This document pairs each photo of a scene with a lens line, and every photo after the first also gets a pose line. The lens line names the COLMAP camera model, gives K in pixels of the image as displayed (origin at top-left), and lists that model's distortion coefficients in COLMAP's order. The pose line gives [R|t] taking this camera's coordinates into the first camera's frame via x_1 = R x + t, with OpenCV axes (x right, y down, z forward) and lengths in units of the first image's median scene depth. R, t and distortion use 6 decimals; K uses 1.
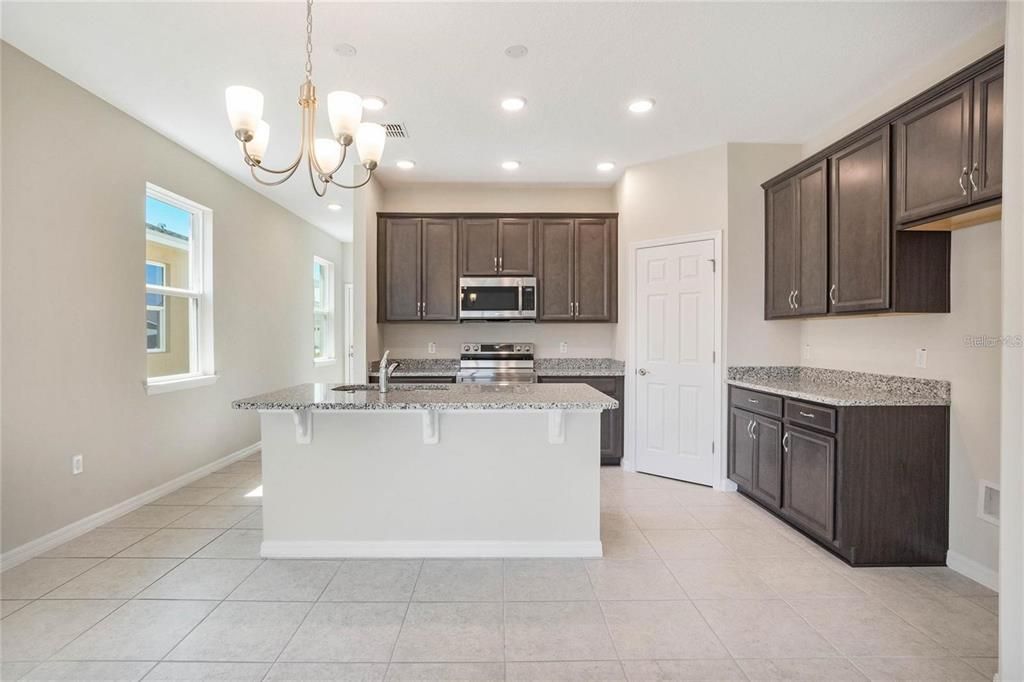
lens RADIAL K [[509.0, 0, 510.9], [0, 509.0, 344.3], [0, 0, 1]] dist [-0.004934, 0.002417]
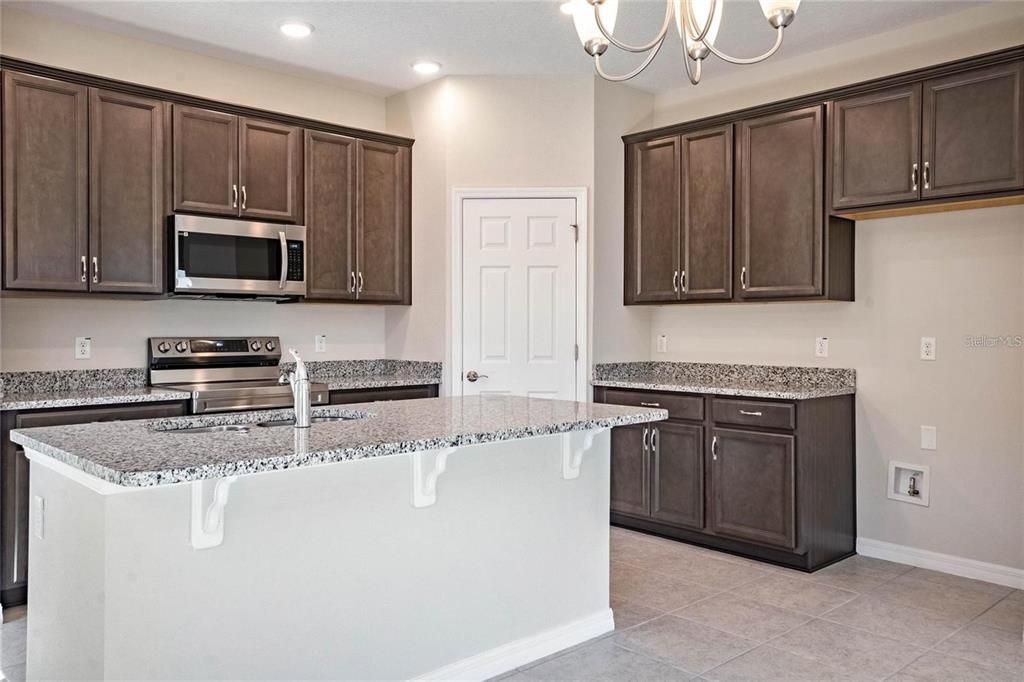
lens RADIAL K [[802.7, 0, 510.4], [0, 802.7, 331.4], [0, 0, 1]] dist [0.062477, -0.022804]
pose [[0.747740, -0.002157, 0.663989, -0.452072], [0.010444, 0.999909, -0.008513, 0.002548], [-0.663910, 0.013300, 0.747694, 0.154147]]
